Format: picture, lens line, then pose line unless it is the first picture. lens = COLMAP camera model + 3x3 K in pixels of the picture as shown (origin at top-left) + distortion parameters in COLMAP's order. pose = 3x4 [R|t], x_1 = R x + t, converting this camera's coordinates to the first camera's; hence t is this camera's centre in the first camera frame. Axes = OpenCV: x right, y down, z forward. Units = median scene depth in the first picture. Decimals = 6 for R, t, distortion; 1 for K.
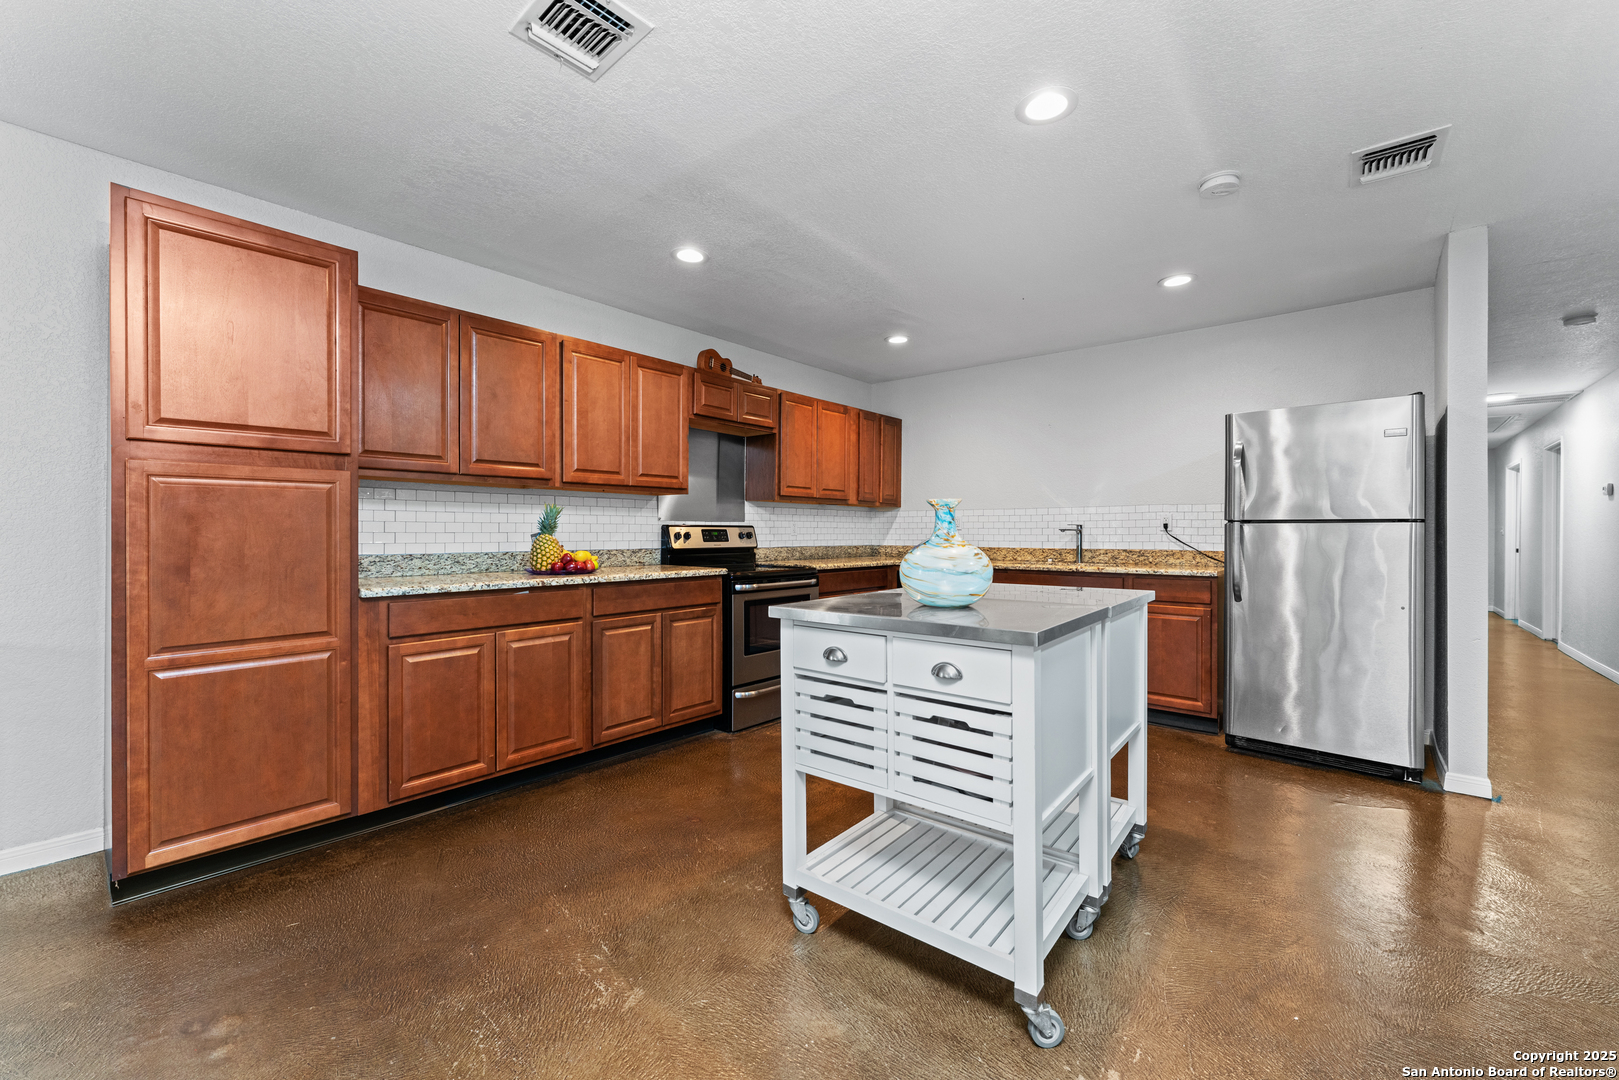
lens RADIAL K [[648.0, 0, 809.6], [0, 648.0, 531.2], [0, 0, 1]] dist [-0.001291, -0.000079]
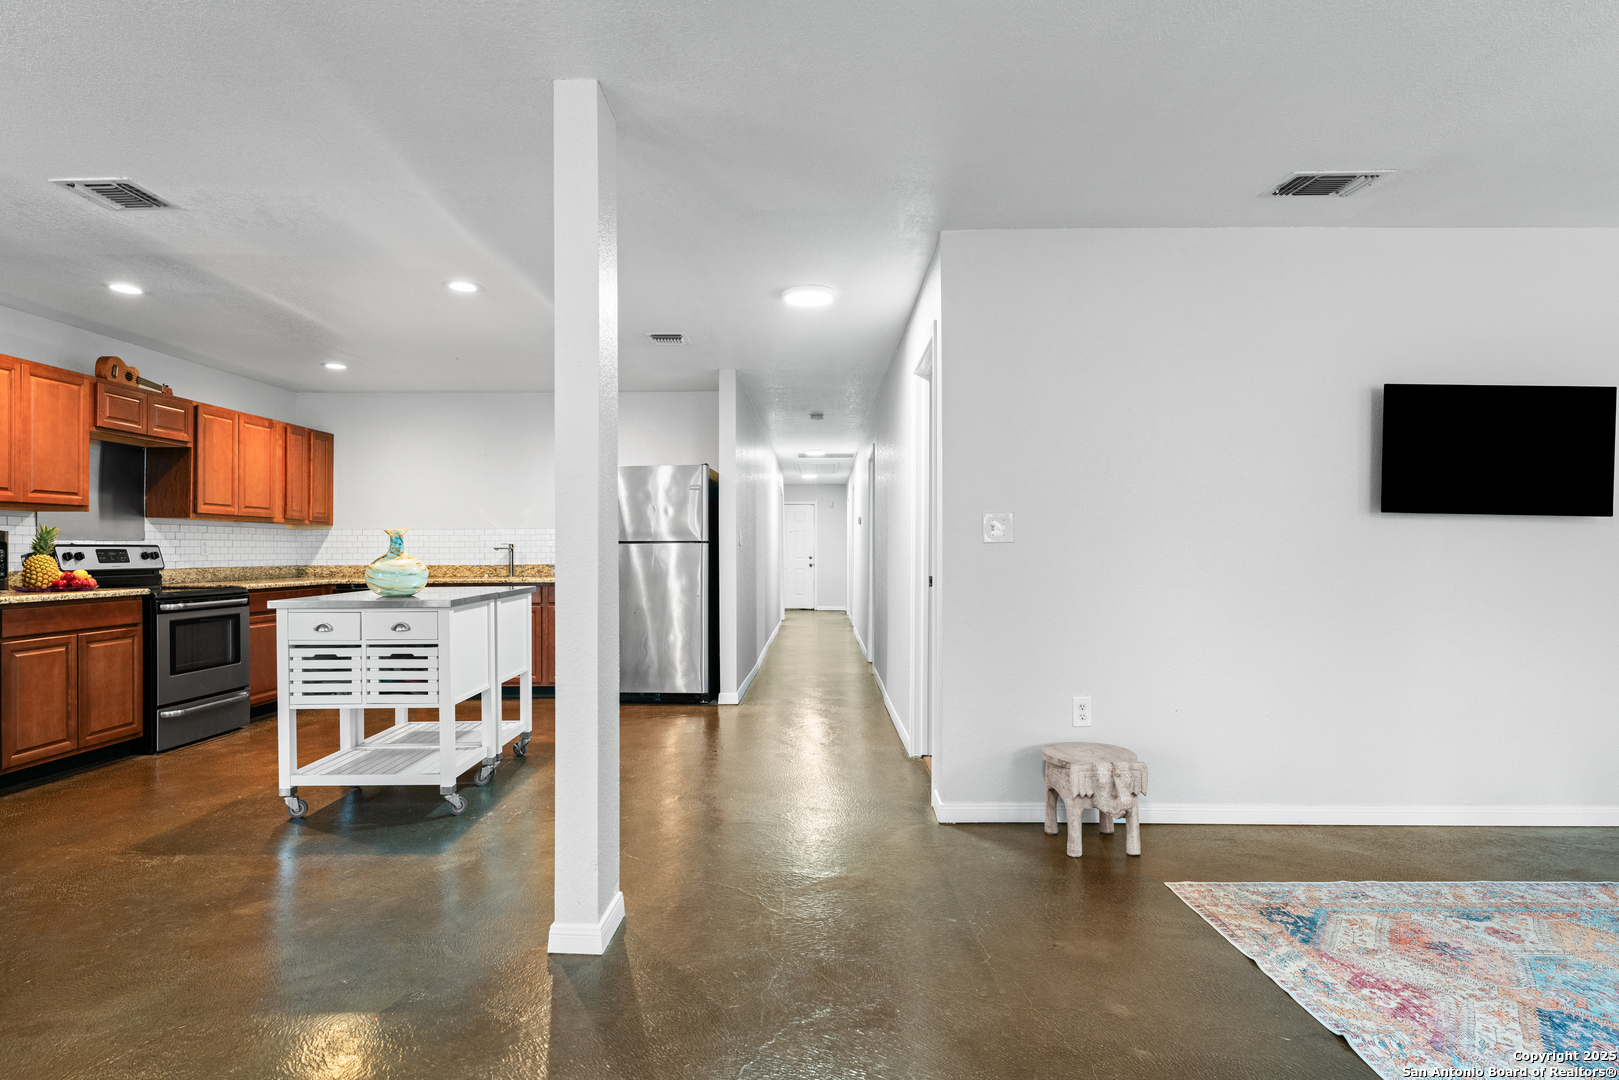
lens RADIAL K [[839.7, 0, 804.7], [0, 839.7, 547.5], [0, 0, 1]] dist [-0.004282, 0.003057]
pose [[0.773565, -0.002513, 0.633712, -0.146126], [0.004537, 0.999988, -0.001573, 0.001098], [-0.633701, 0.004092, 0.773568, -0.559304]]
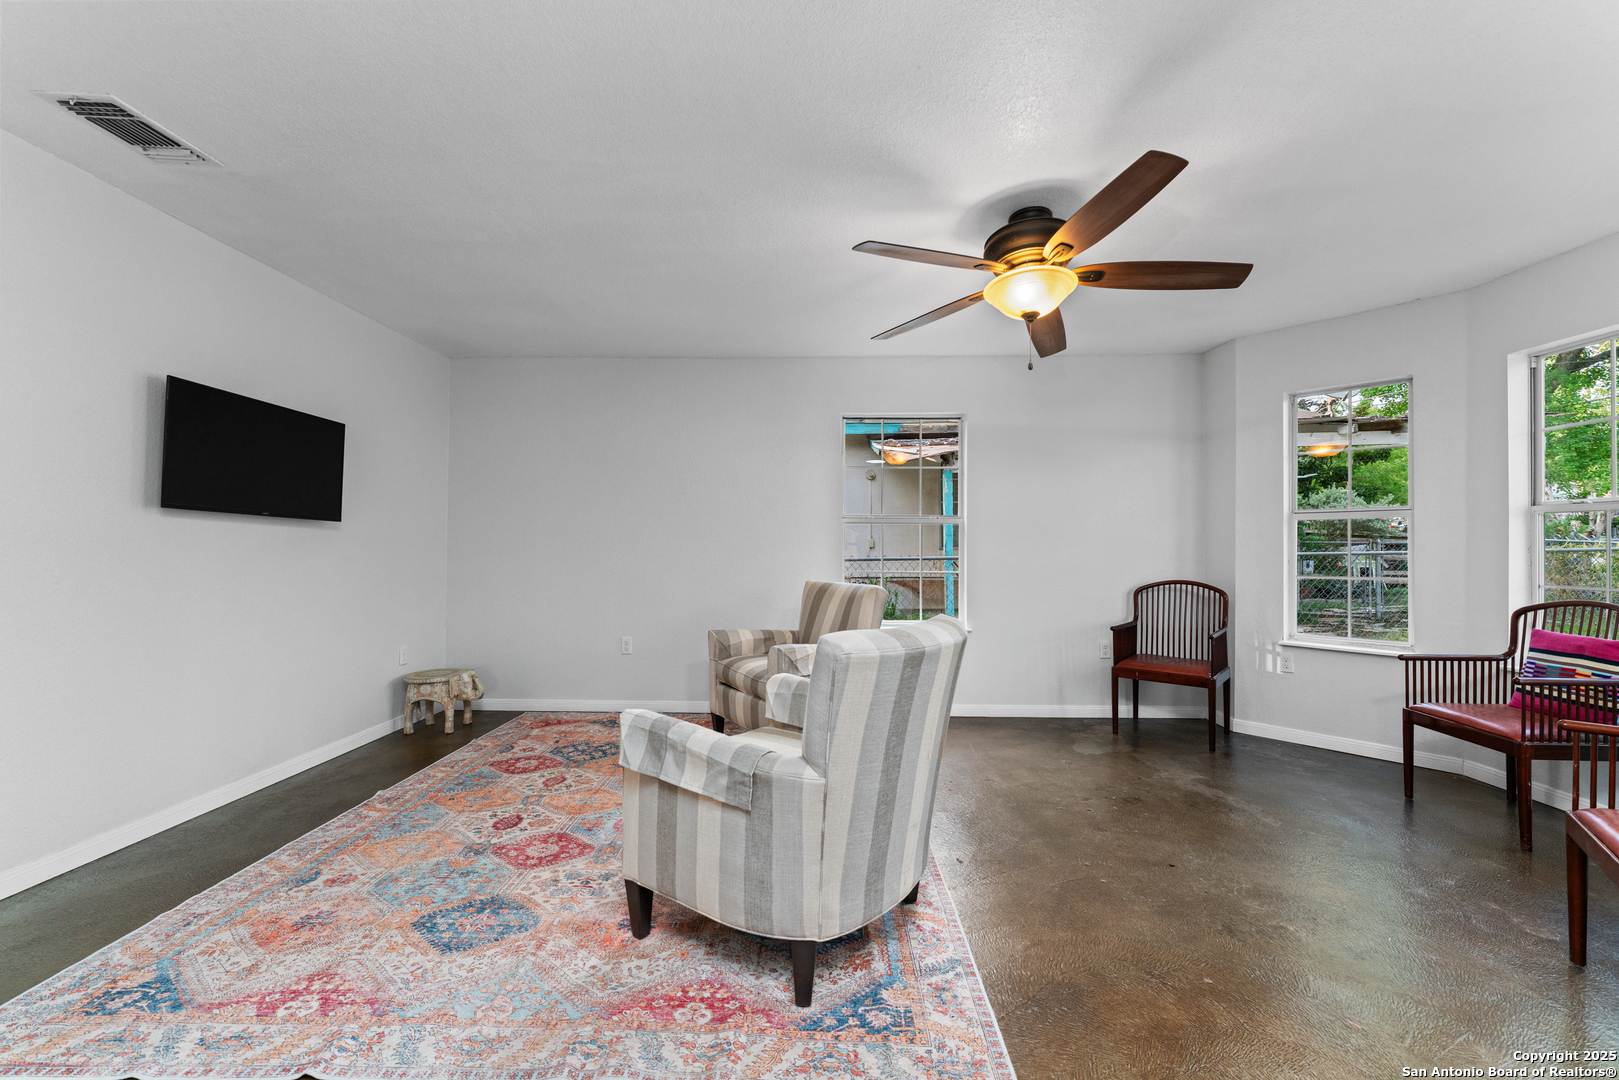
lens RADIAL K [[648.0, 0, 809.3], [0, 648.0, 540.7], [0, 0, 1]] dist [-0.001291, -0.000079]
pose [[-0.622647, 0.000816, 0.782503, -0.040500], [-0.006015, 0.999965, -0.005830, -0.000672], [-0.782480, -0.008337, -0.622620, -0.378978]]
